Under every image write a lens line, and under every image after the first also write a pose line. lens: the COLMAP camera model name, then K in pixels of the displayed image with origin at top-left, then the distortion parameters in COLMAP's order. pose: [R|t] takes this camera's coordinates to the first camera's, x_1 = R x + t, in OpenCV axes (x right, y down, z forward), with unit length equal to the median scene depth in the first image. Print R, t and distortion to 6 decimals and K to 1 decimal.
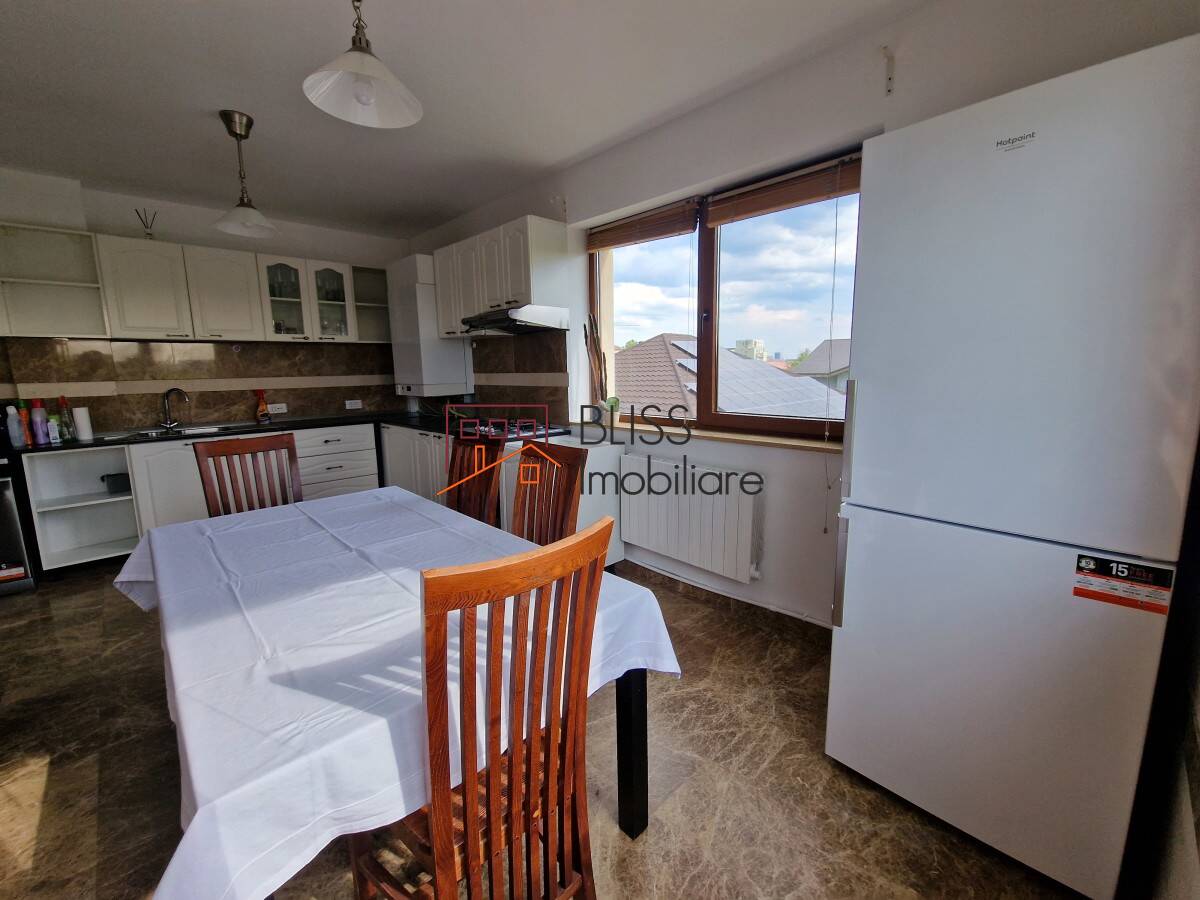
lens RADIAL K [[495.2, 0, 610.1], [0, 495.2, 439.6], [0, 0, 1]] dist [-0.001891, -0.003253]
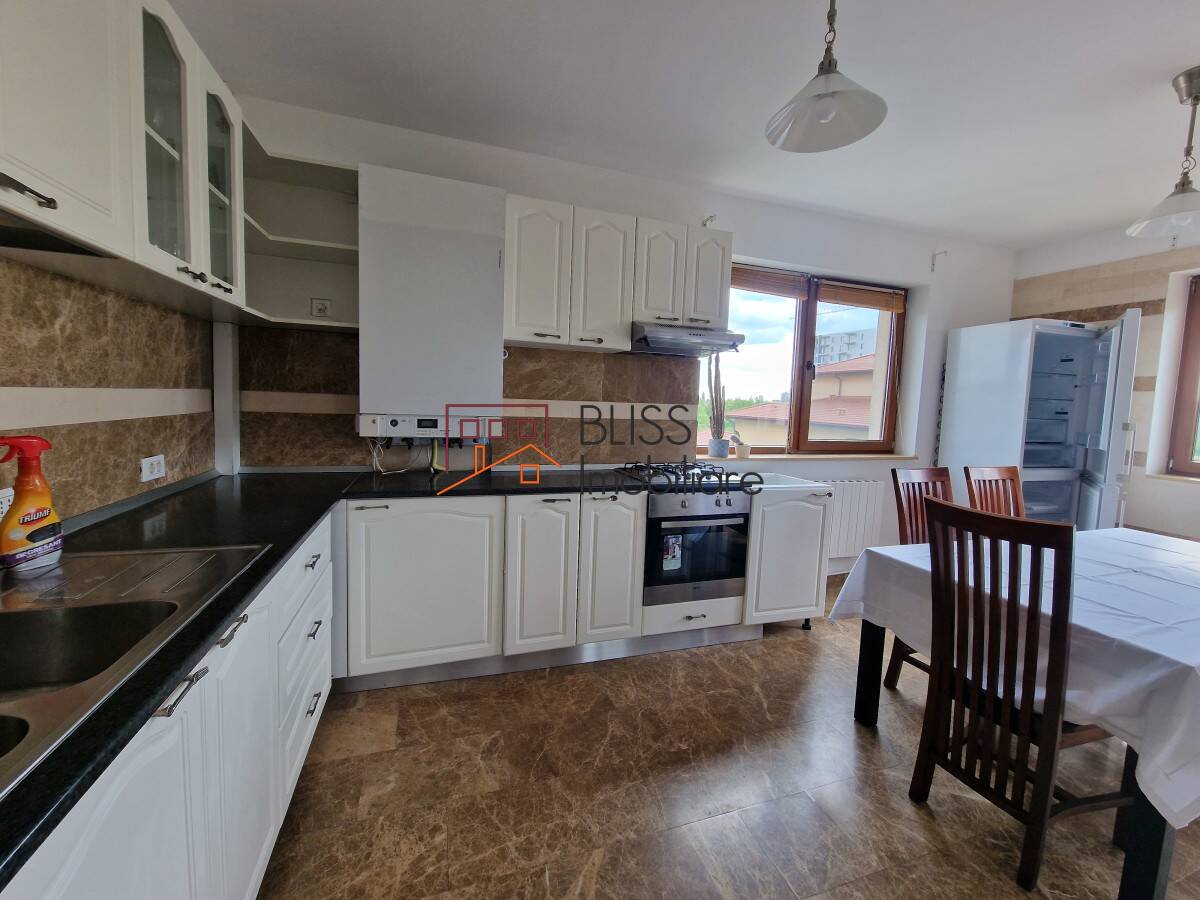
lens RADIAL K [[495.2, 0, 610.5], [0, 495.2, 443.8], [0, 0, 1]] dist [-0.001891, -0.003253]
pose [[0.425944, -0.049492, 0.903395, -0.816981], [0.087878, 0.996045, 0.013134, -0.074076], [-0.900471, 0.073795, 0.428609, 0.625627]]
